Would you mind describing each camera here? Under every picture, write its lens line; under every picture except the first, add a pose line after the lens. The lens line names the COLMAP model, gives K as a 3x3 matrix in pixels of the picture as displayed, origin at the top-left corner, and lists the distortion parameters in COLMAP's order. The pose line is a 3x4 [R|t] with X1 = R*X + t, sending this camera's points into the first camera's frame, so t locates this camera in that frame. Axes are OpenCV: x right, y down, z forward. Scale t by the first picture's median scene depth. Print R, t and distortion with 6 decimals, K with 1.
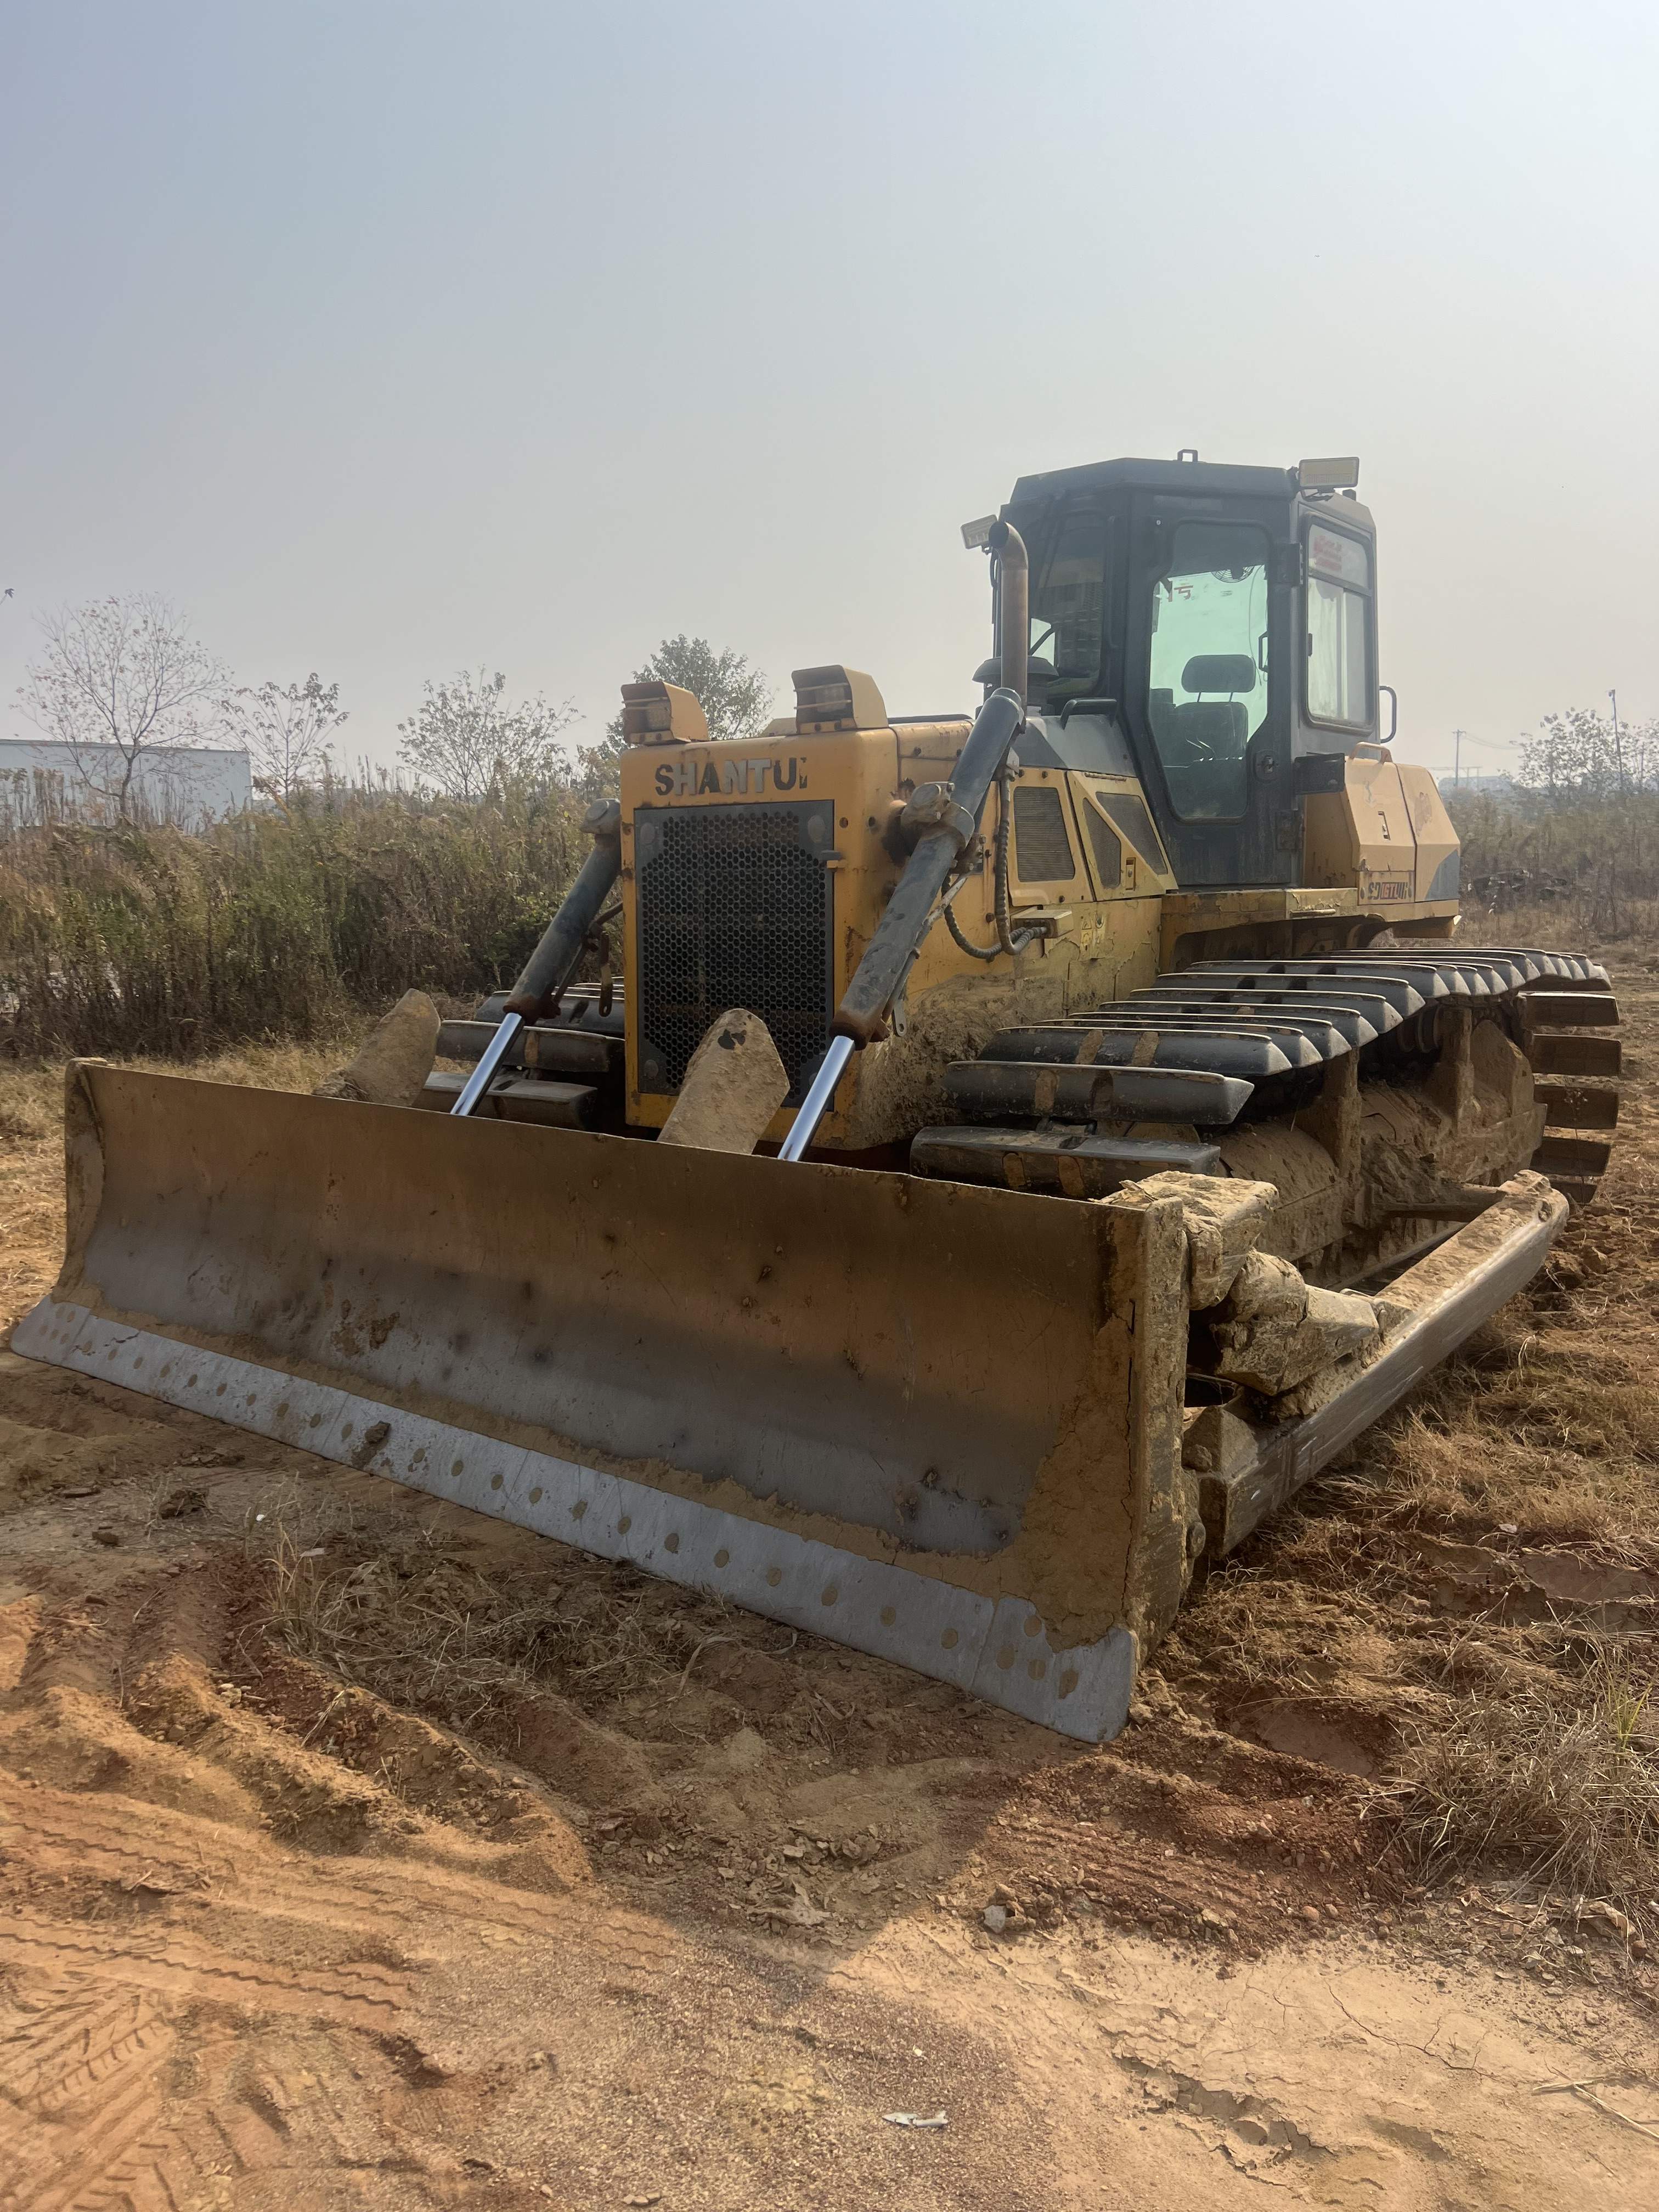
lens RADIAL K [[1660.1, 0, 829.5], [0, 1660.1, 1106.0], [0, 0, 1]] dist [0.103324, -0.166139]
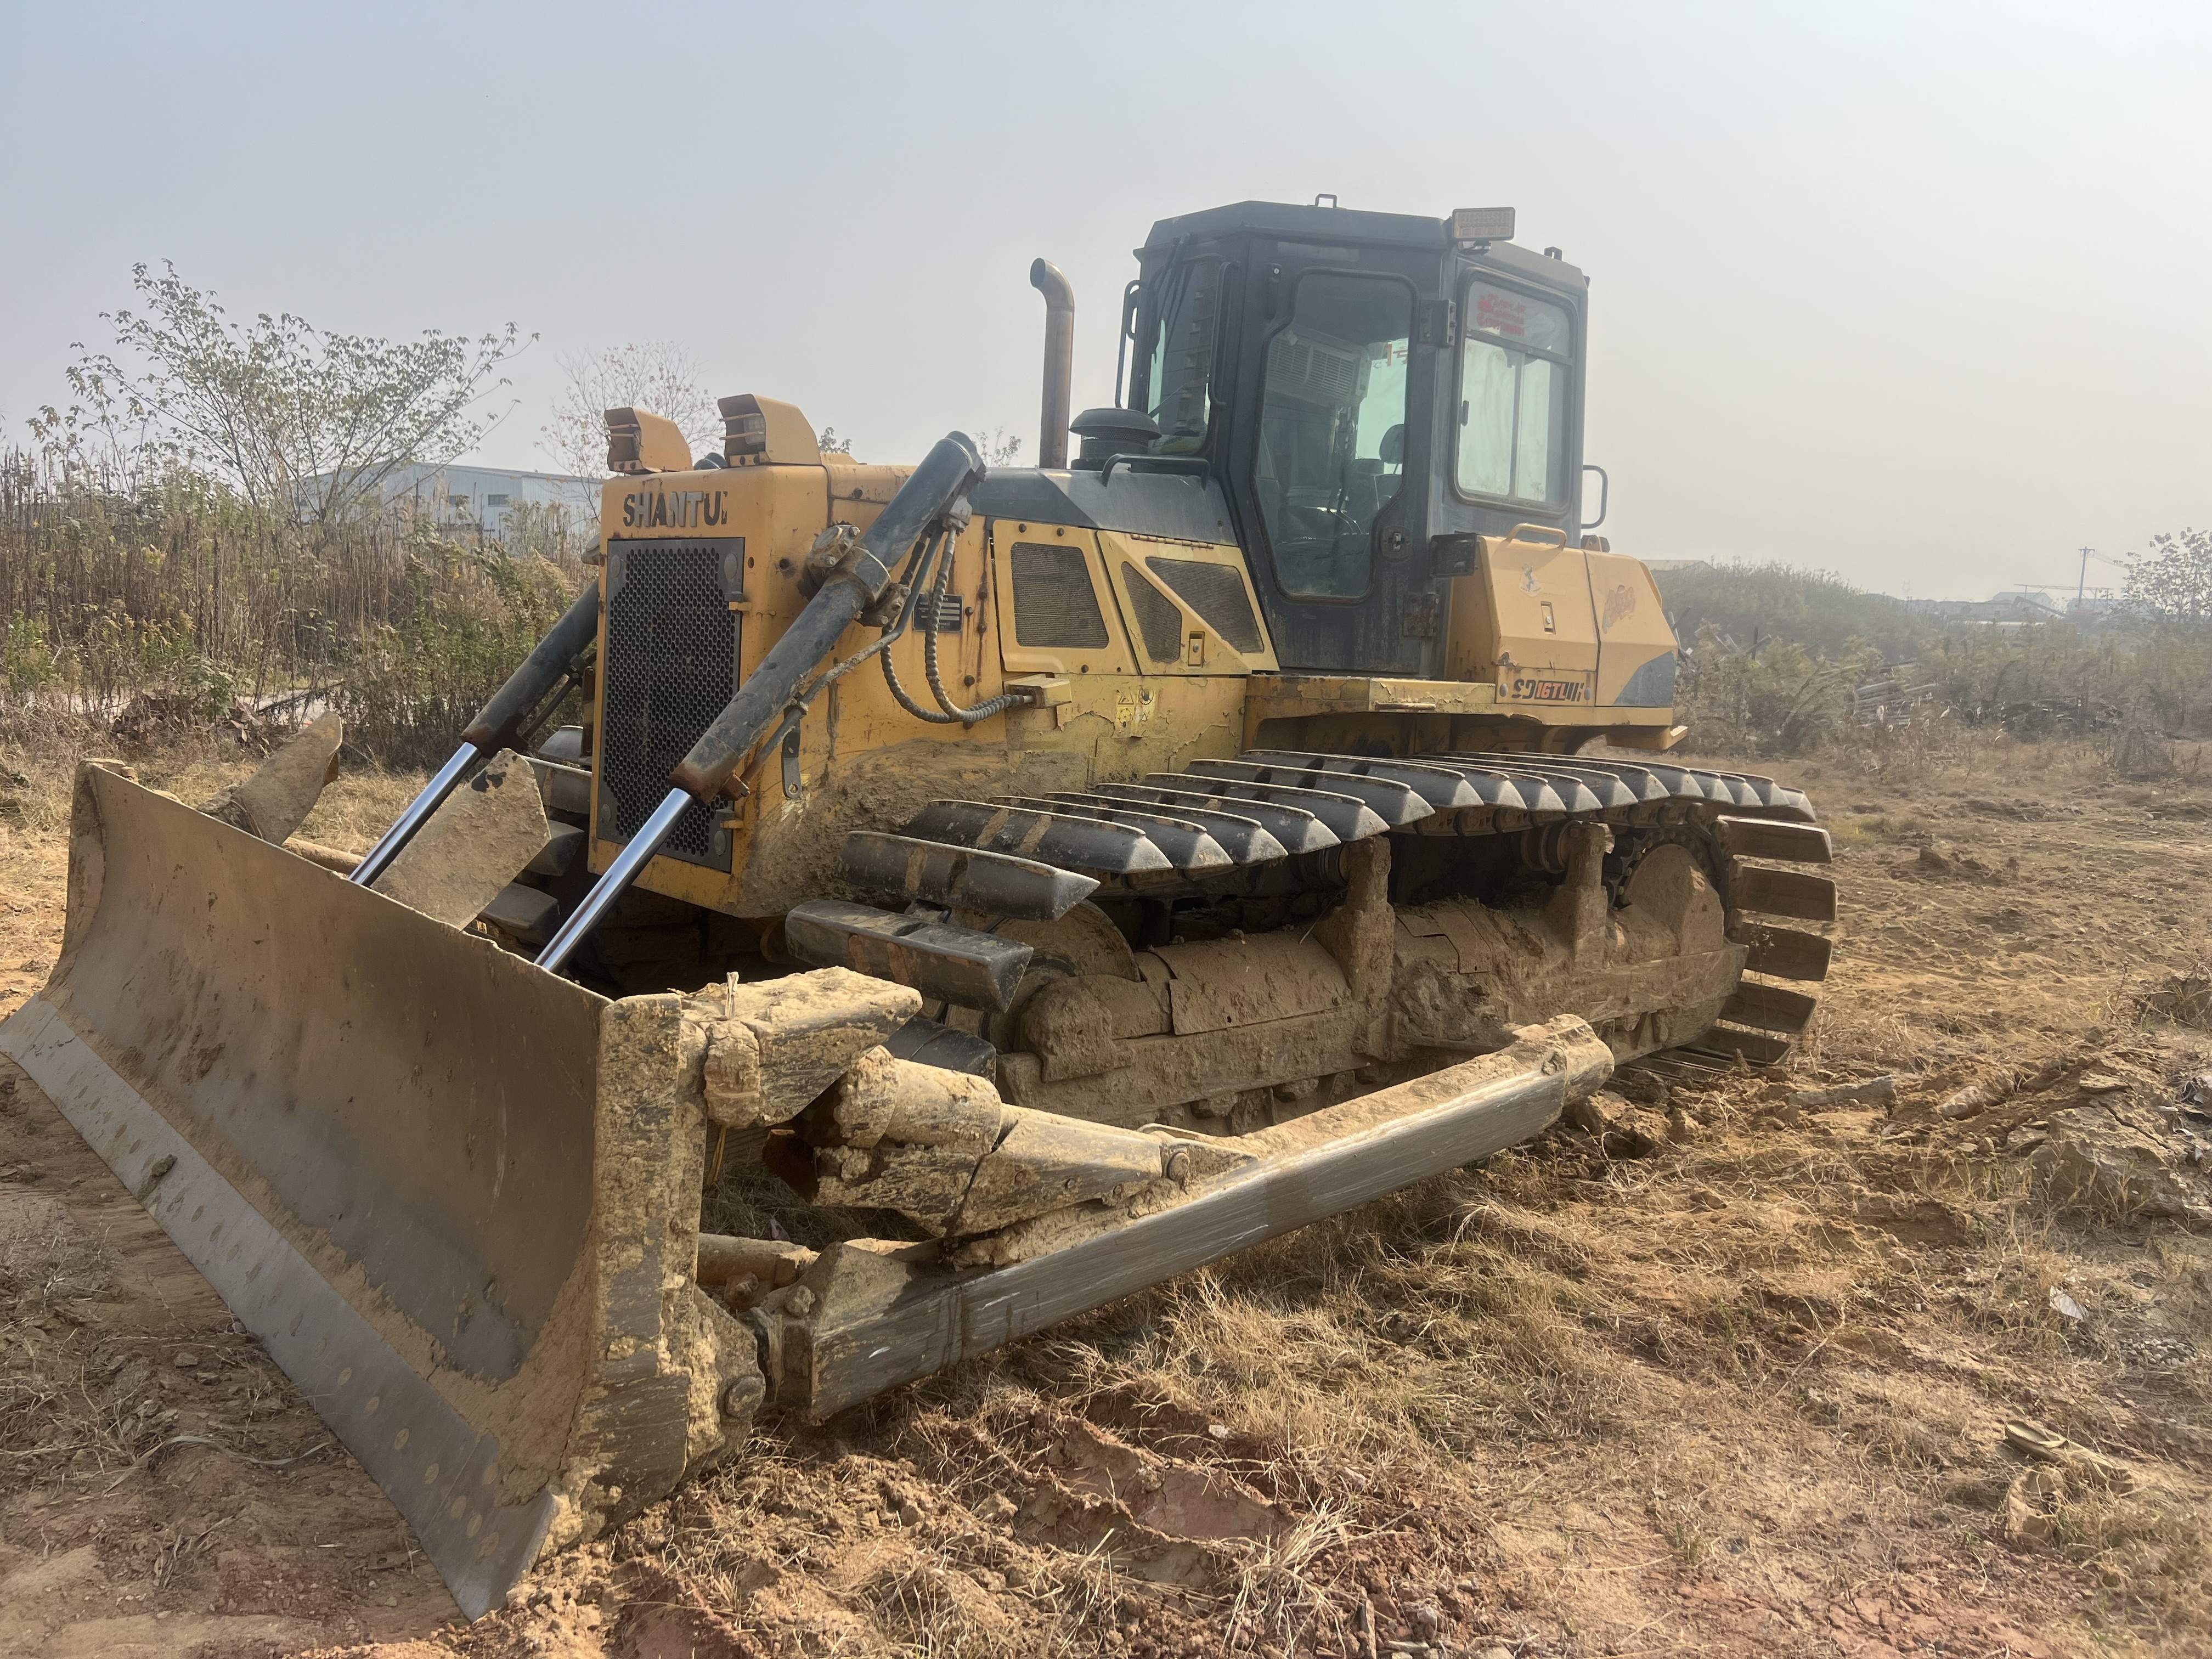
lens RADIAL K [[1663.4, 0, 1116.0], [0, 1663.4, 828.0], [0, 0, 1]] dist [0.122278, -0.166076]
pose [[0.984209, 0.082983, -0.156353, 0.320409], [-0.087799, 0.995846, -0.024144, -0.016783], [0.153700, 0.037491, 0.987406, 0.103690]]
